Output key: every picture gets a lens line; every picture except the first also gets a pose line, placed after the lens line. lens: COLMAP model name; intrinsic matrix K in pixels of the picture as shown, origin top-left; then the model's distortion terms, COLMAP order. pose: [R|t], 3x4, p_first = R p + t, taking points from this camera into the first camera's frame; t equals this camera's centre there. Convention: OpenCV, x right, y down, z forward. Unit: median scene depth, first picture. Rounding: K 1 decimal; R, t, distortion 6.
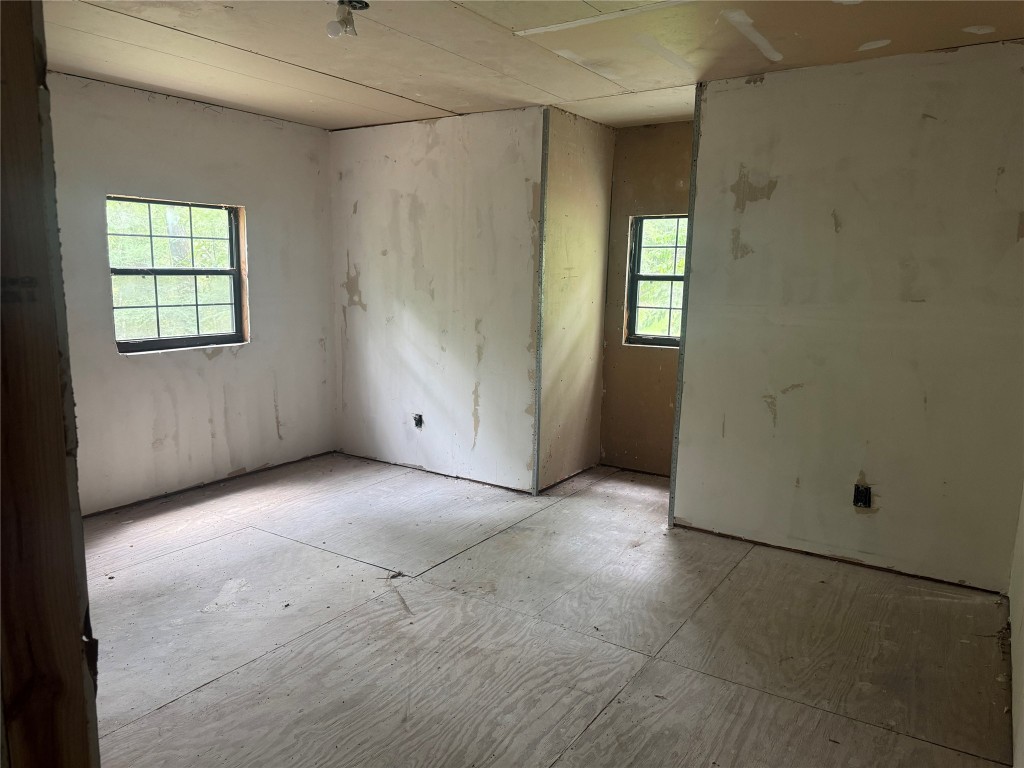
lens RADIAL K [[720.9, 0, 522.6], [0, 720.9, 384.1], [0, 0, 1]] dist [0.054718, -0.066985]
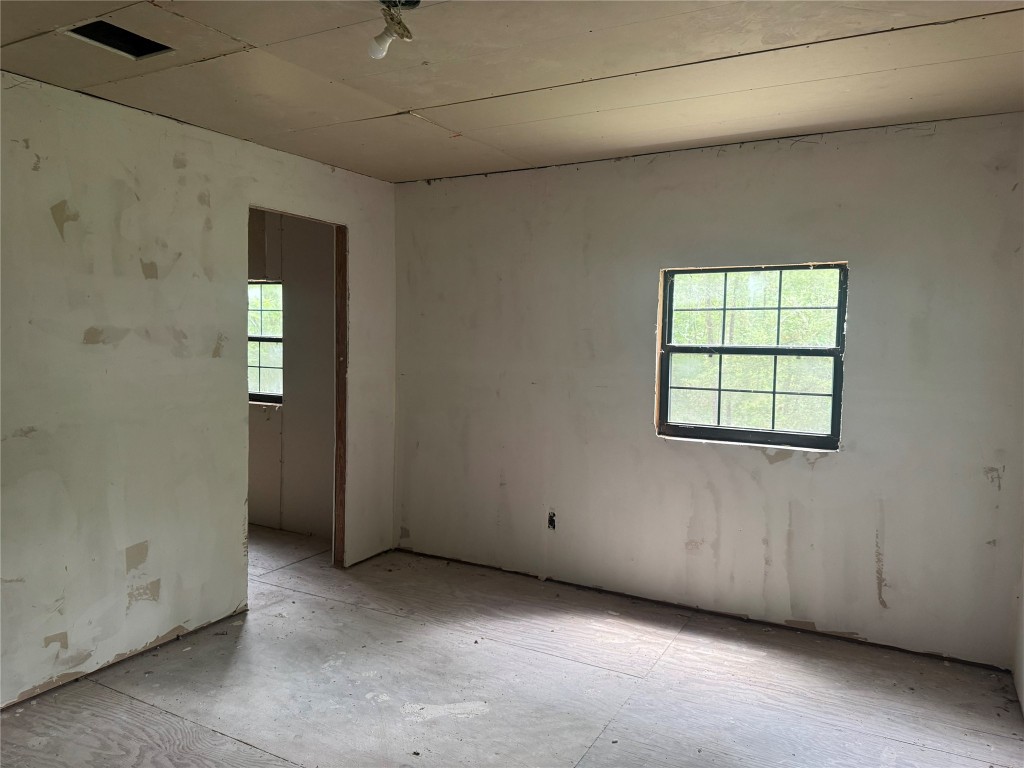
lens RADIAL K [[720.9, 0, 522.6], [0, 720.9, 384.1], [0, 0, 1]] dist [0.054718, -0.066985]
pose [[0.084663, 0.051759, -0.995064, 0.318830], [-0.172347, 0.984358, 0.036538, -0.101352], [0.981391, 0.168403, 0.092259, 0.670816]]
